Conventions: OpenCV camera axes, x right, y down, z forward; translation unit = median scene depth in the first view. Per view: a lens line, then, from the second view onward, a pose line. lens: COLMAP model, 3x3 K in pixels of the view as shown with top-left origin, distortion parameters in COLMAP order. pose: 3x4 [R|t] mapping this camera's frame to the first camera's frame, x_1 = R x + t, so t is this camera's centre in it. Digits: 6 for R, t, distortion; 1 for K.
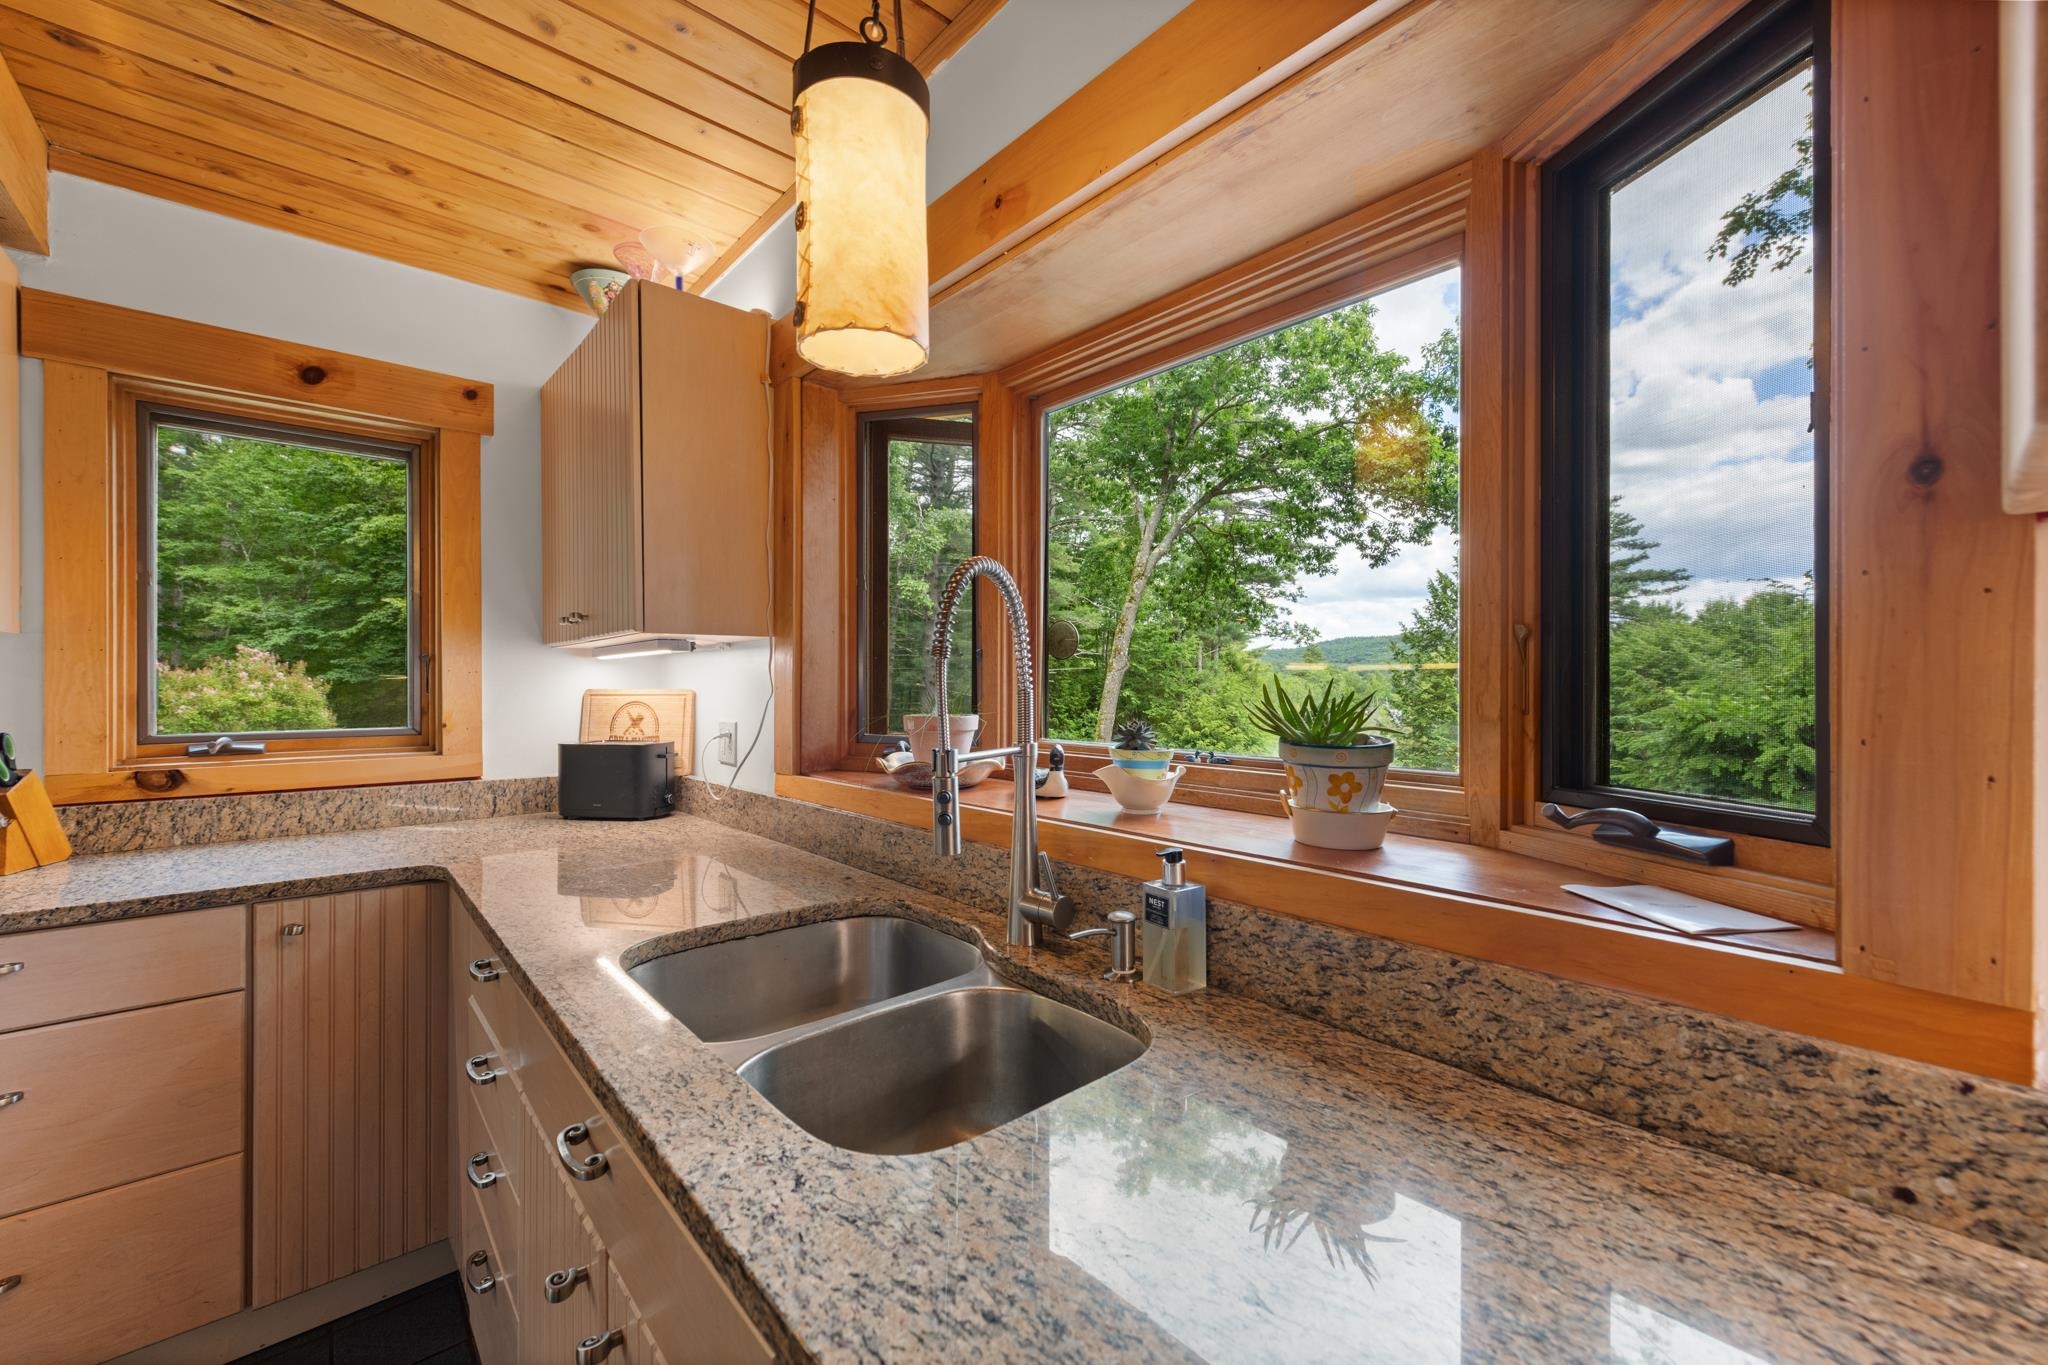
lens RADIAL K [[802.0, 0, 1034.7], [0, 802.0, 684.4], [0, 0, 1]] dist [0.007125, -0.001408]
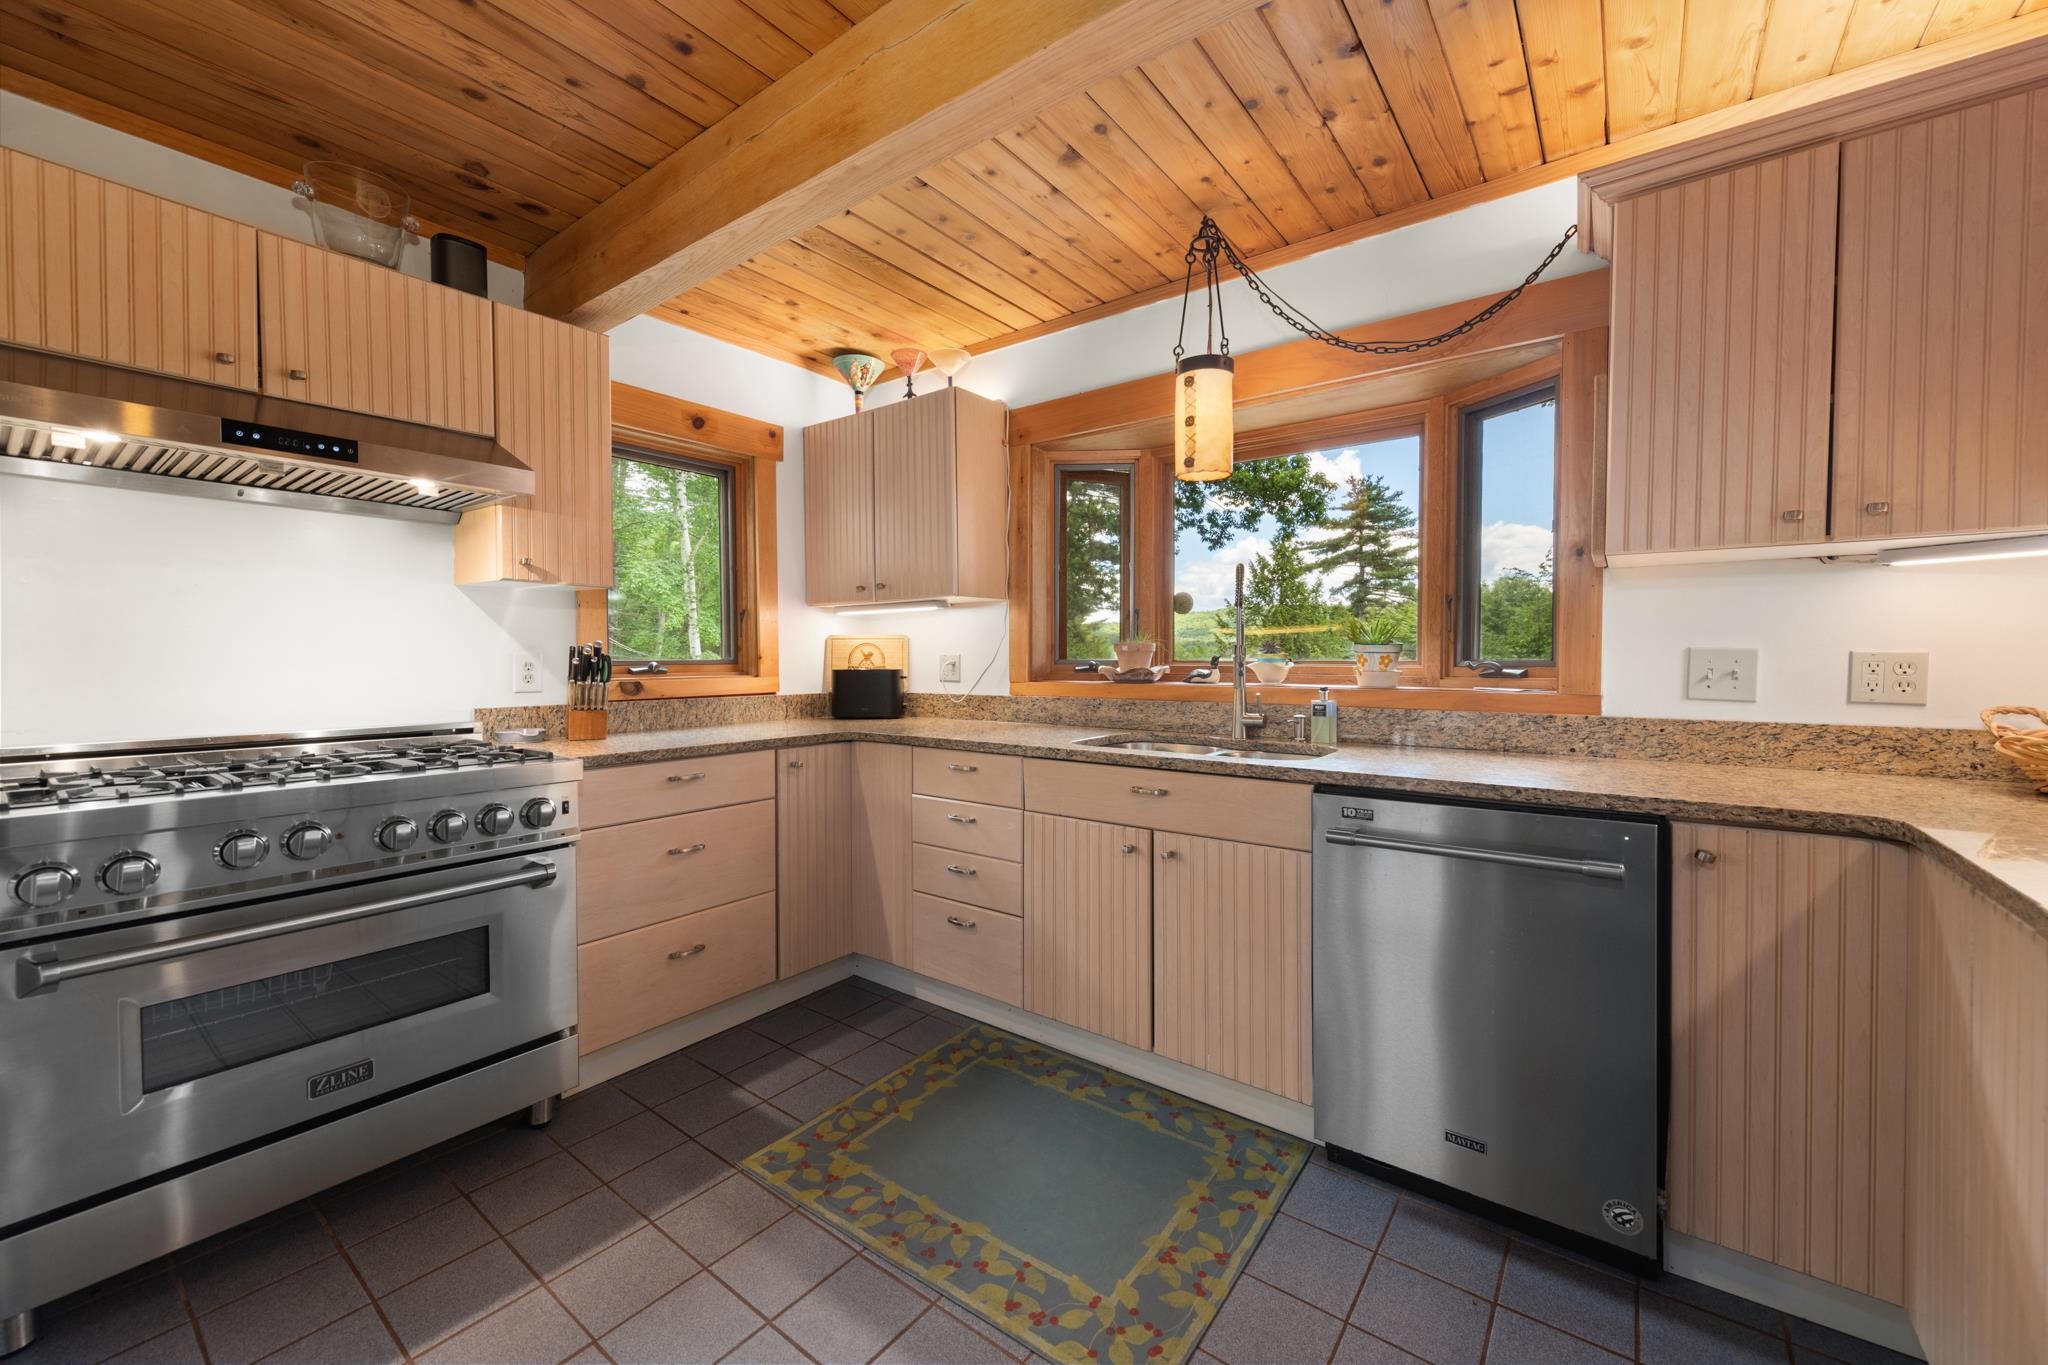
lens RADIAL K [[802.0, 0, 1021.7], [0, 802.0, 670.5], [0, 0, 1]] dist [0.007125, -0.001408]
pose [[0.981462, -0.005888, 0.191567, -0.056842], [0.002931, 0.999872, 0.015712, 0.005622], [-0.191635, -0.014859, 0.981354, -0.057547]]
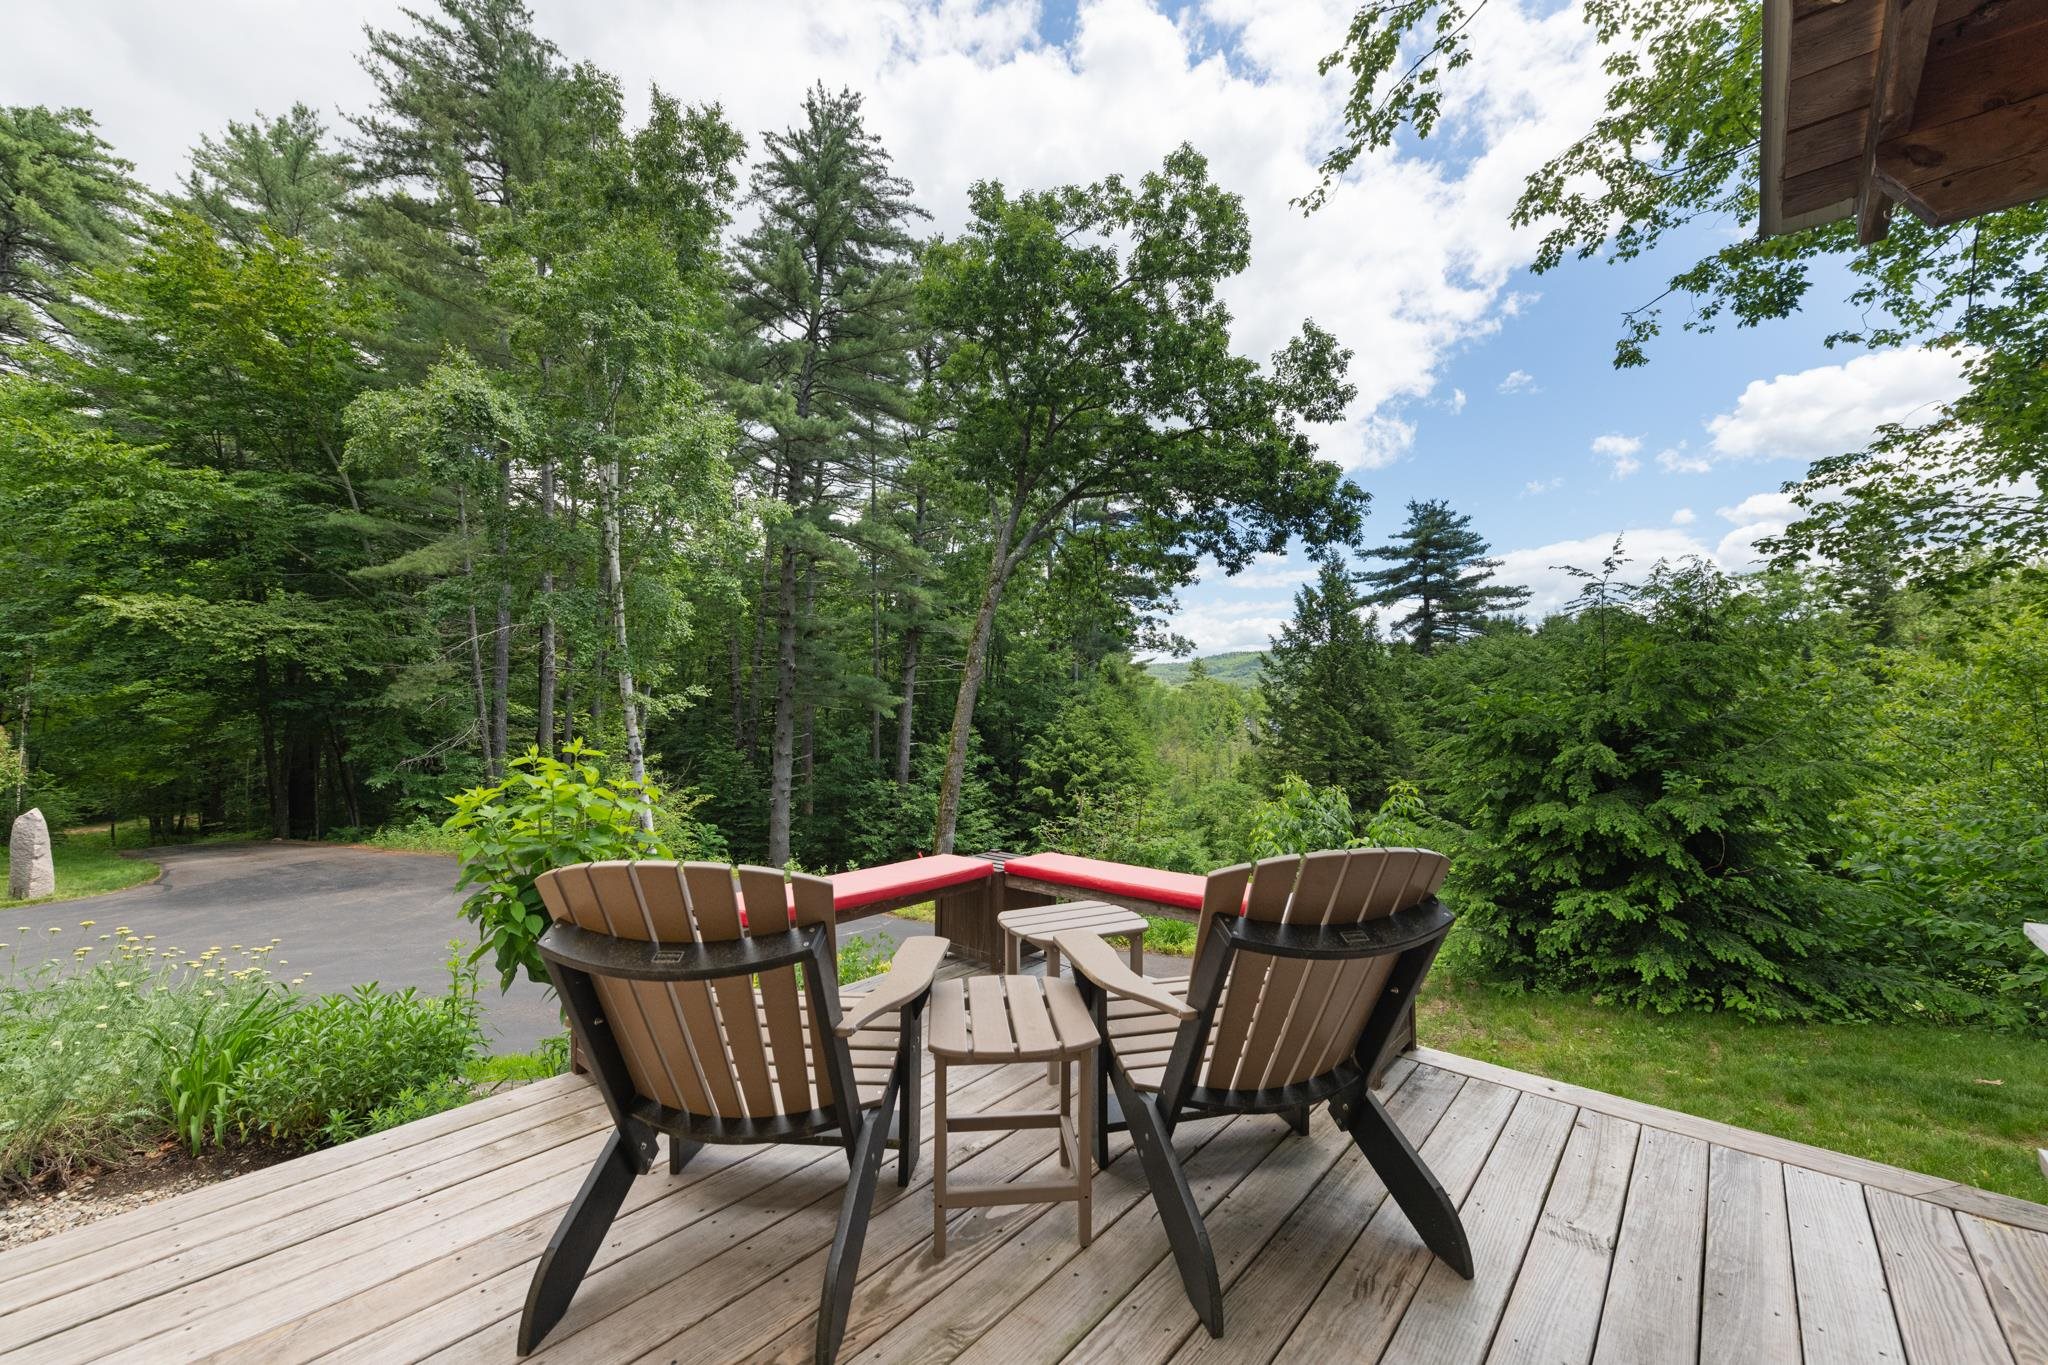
lens RADIAL K [[802.0, 0, 1022.1], [0, 802.0, 690.5], [0, 0, 1]] dist [0.007125, -0.001408]
pose [[0.993683, -0.003511, 0.112170, 0.053279], [0.004740, 0.999932, -0.010690, 0.005717], [-0.112124, 0.011154, 0.993632, 0.044544]]
